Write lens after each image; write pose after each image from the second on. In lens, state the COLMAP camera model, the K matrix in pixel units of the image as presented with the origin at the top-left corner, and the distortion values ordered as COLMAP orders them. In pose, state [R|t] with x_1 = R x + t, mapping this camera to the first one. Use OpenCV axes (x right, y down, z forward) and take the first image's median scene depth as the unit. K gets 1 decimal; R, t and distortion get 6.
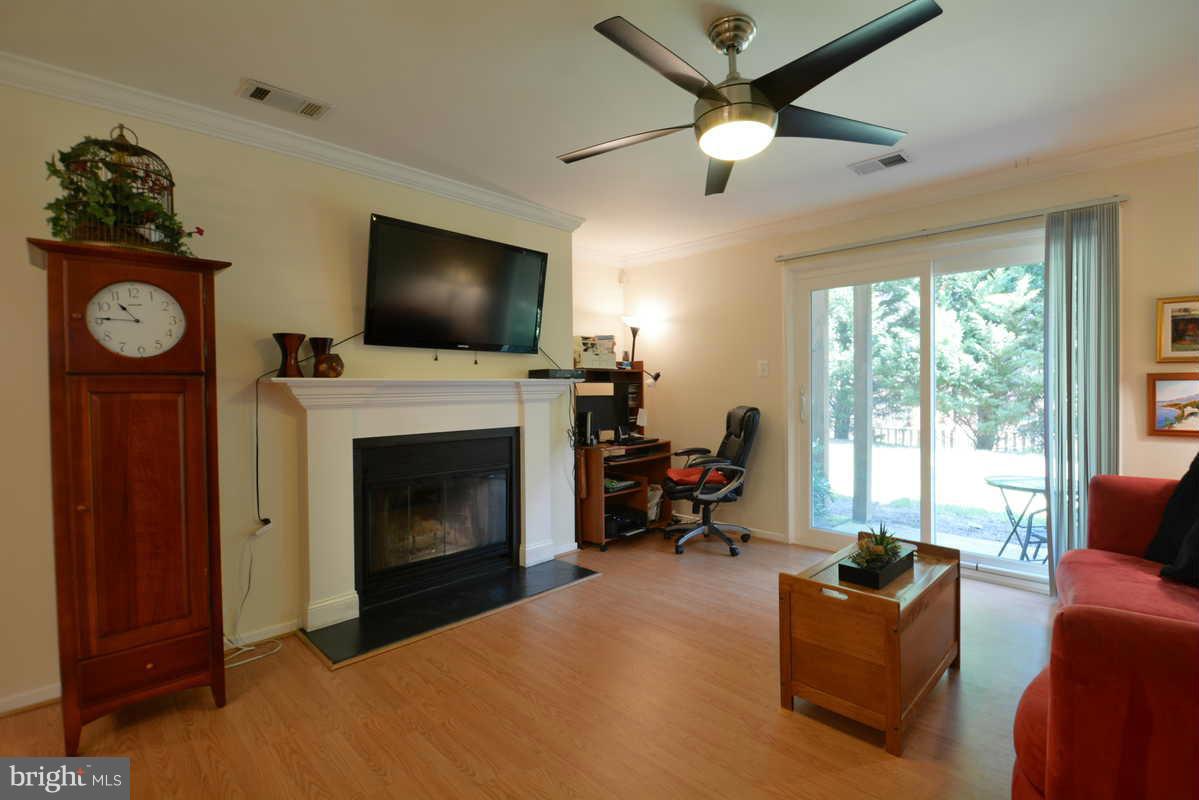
lens RADIAL K [[539.5, 0, 622.2], [0, 539.5, 391.5], [0, 0, 1]] dist [0.017584, -0.022738]
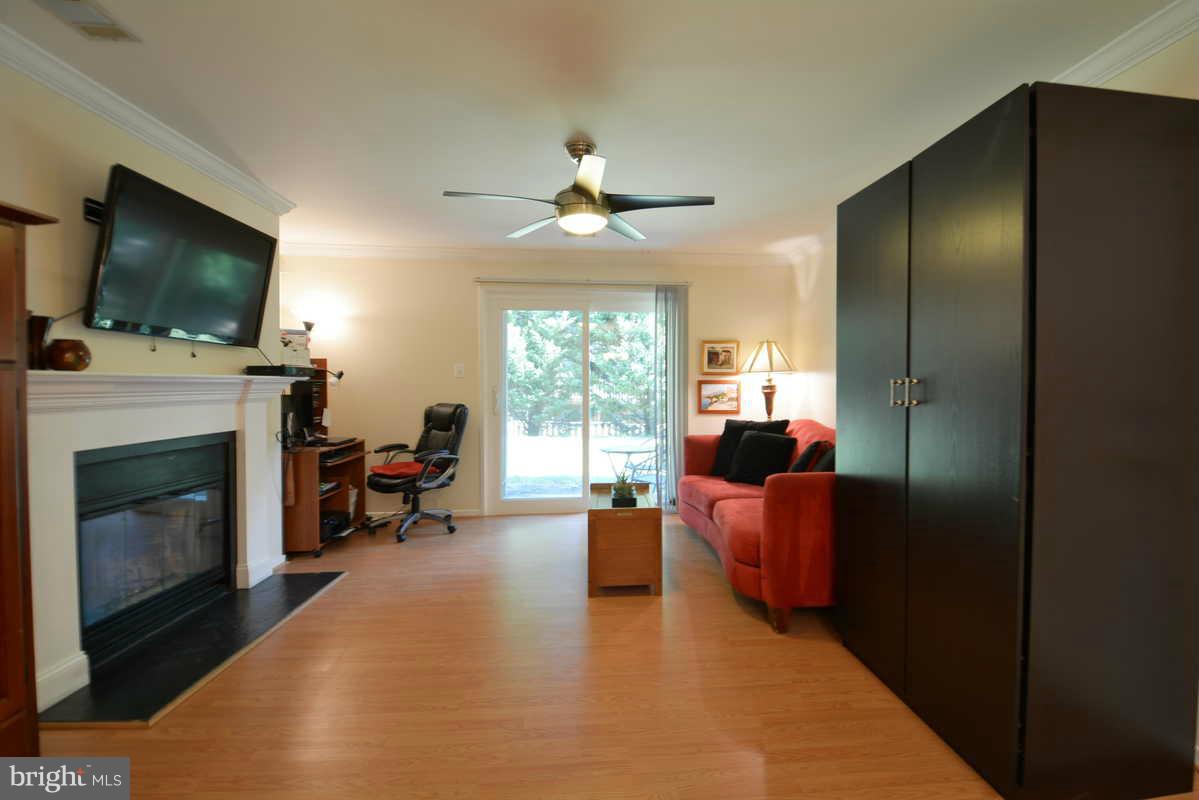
lens RADIAL K [[539.5, 0, 622.2], [0, 539.5, 391.5], [0, 0, 1]] dist [0.017584, -0.022738]
pose [[0.674506, -0.001468, 0.738268, -0.378960], [0.001770, 0.999998, 0.000371, 0.002613], [-0.738267, 0.001057, 0.674507, -0.046002]]
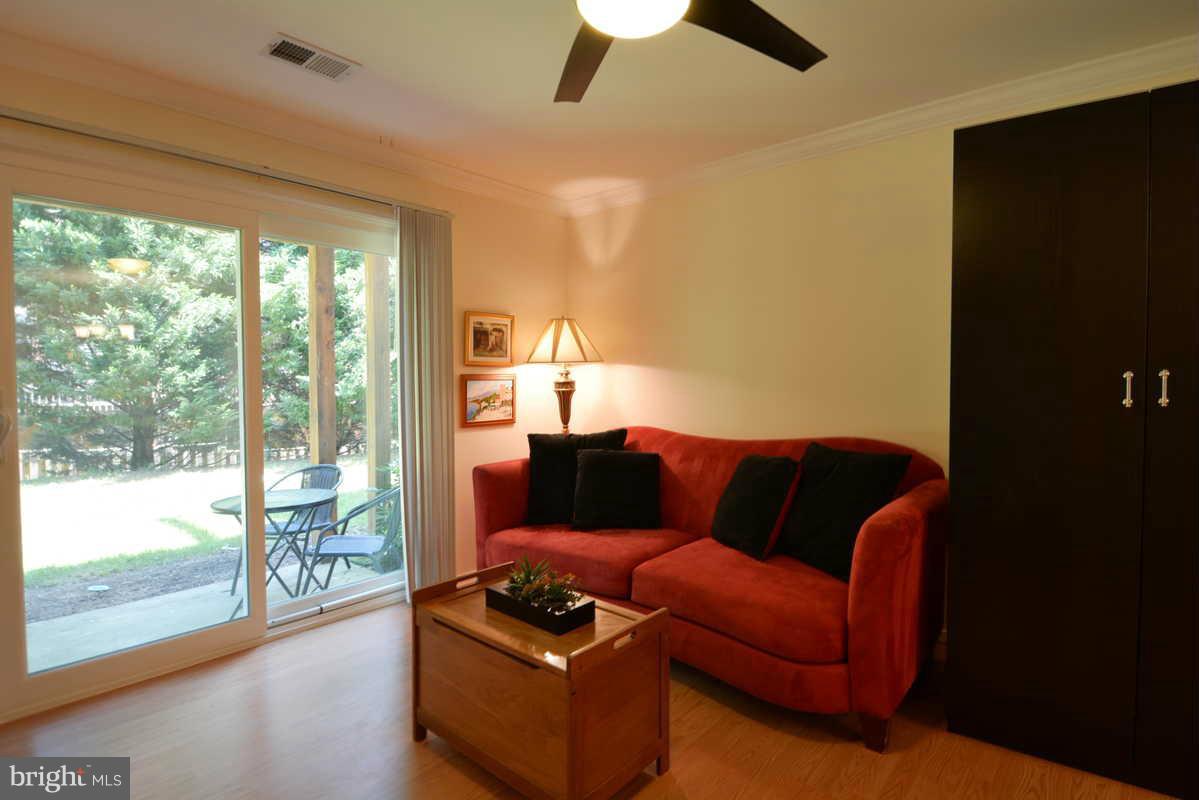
lens RADIAL K [[605.6, 0, 648.3], [0, 605.6, 397.1], [0, 0, 1]] dist [0.000841, -0.001127]
pose [[-0.100246, -0.022308, 0.994713, -0.234889], [0.016605, 0.999572, 0.024090, -0.005929], [-0.994824, 0.018932, -0.099833, 0.471556]]
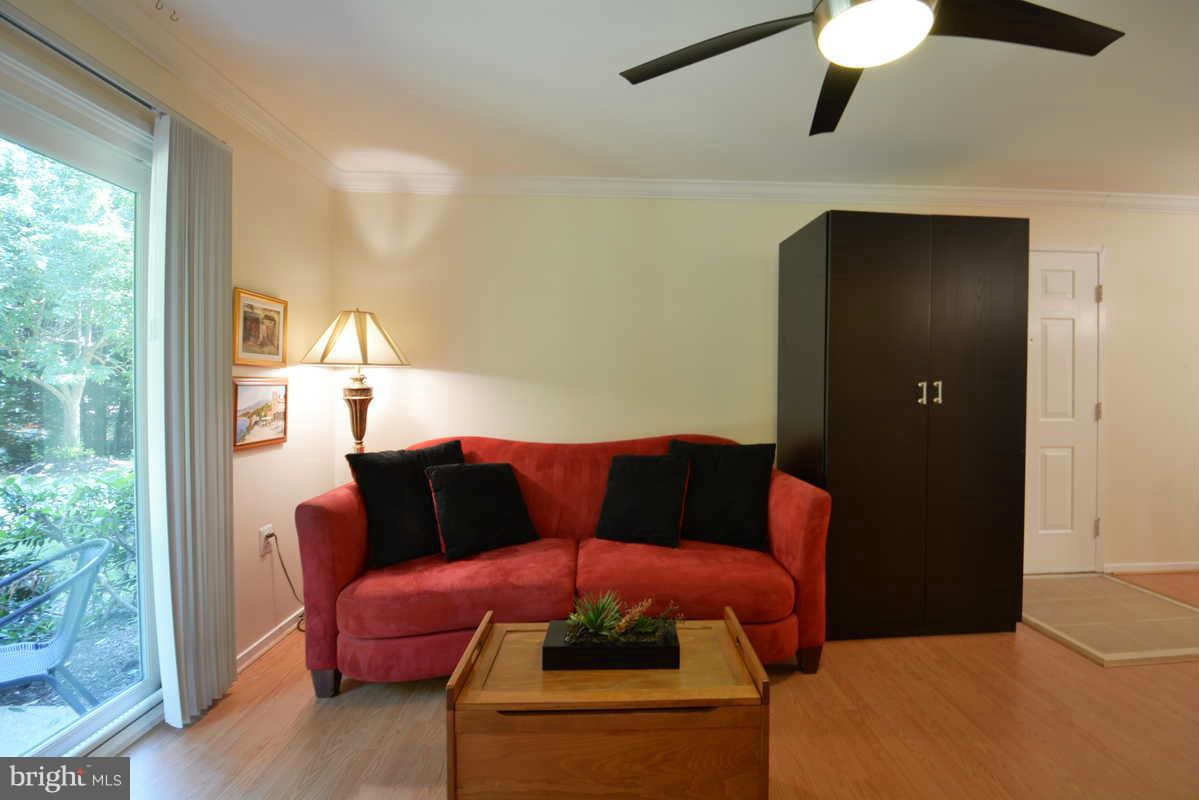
lens RADIAL K [[522.6, 0, 639.2], [0, 522.6, 395.5], [0, 0, 1]] dist [0.023763, -0.019273]
pose [[-0.743119, -0.002665, 0.669154, -0.008169], [0.012208, 0.999772, 0.017539, -0.007481], [-0.669048, 0.021202, -0.742917, 0.760312]]
